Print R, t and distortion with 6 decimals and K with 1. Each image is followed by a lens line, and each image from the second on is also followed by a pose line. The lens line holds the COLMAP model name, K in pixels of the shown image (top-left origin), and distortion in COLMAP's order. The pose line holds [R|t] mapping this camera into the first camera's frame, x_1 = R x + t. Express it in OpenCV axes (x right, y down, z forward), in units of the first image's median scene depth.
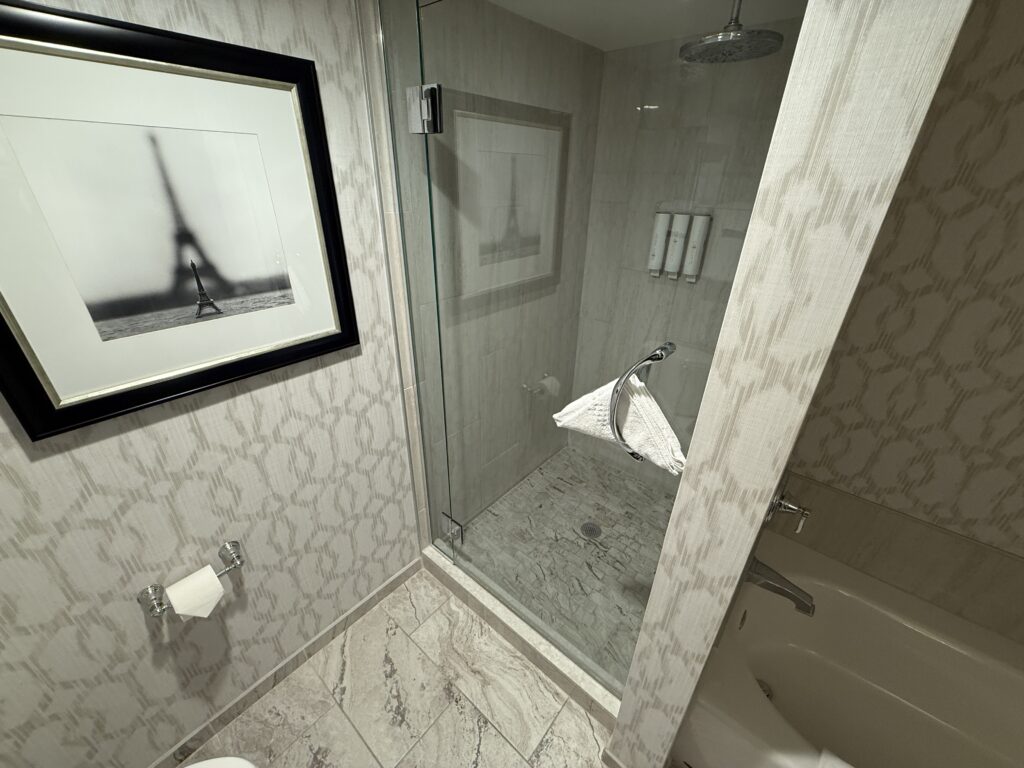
lens RADIAL K [[411.4, 0, 510.4], [0, 411.4, 384.2], [0, 0, 1]] dist [0.004751, 0.001196]
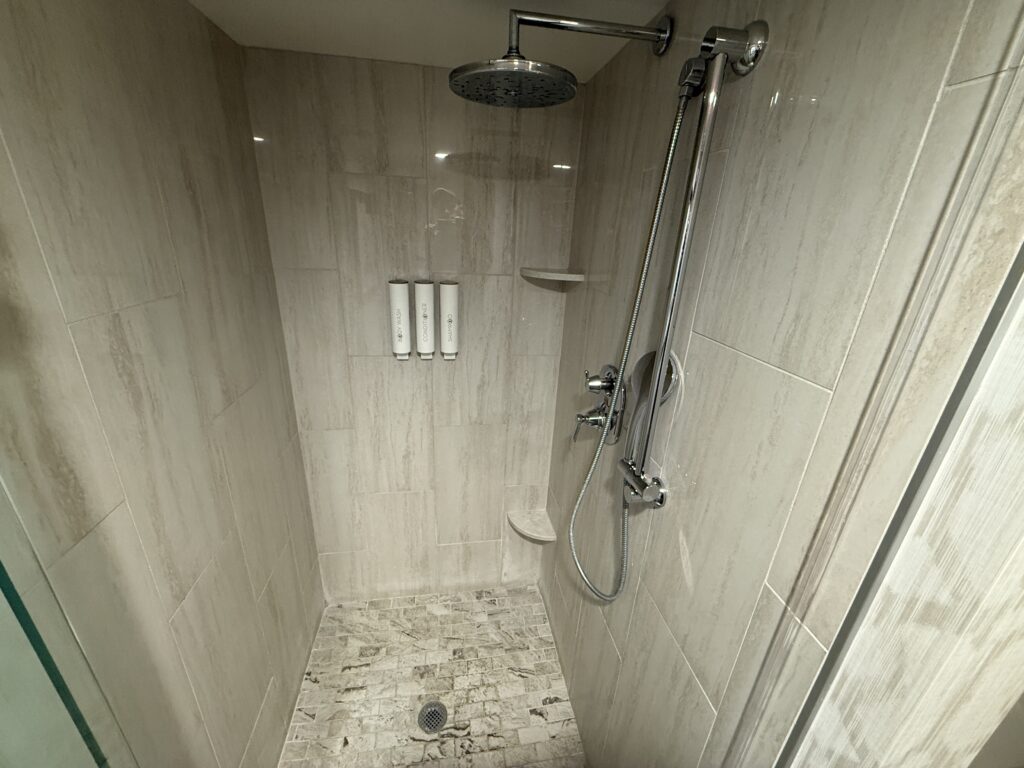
lens RADIAL K [[411.4, 0, 512.0], [0, 411.4, 386.4], [0, 0, 1]] dist [0.004751, 0.001196]
pose [[0.652167, -0.262315, 0.711245, -0.062661], [0.318981, 0.946079, 0.056440, -0.158753], [-0.687699, 0.190065, 0.700675, 0.268946]]
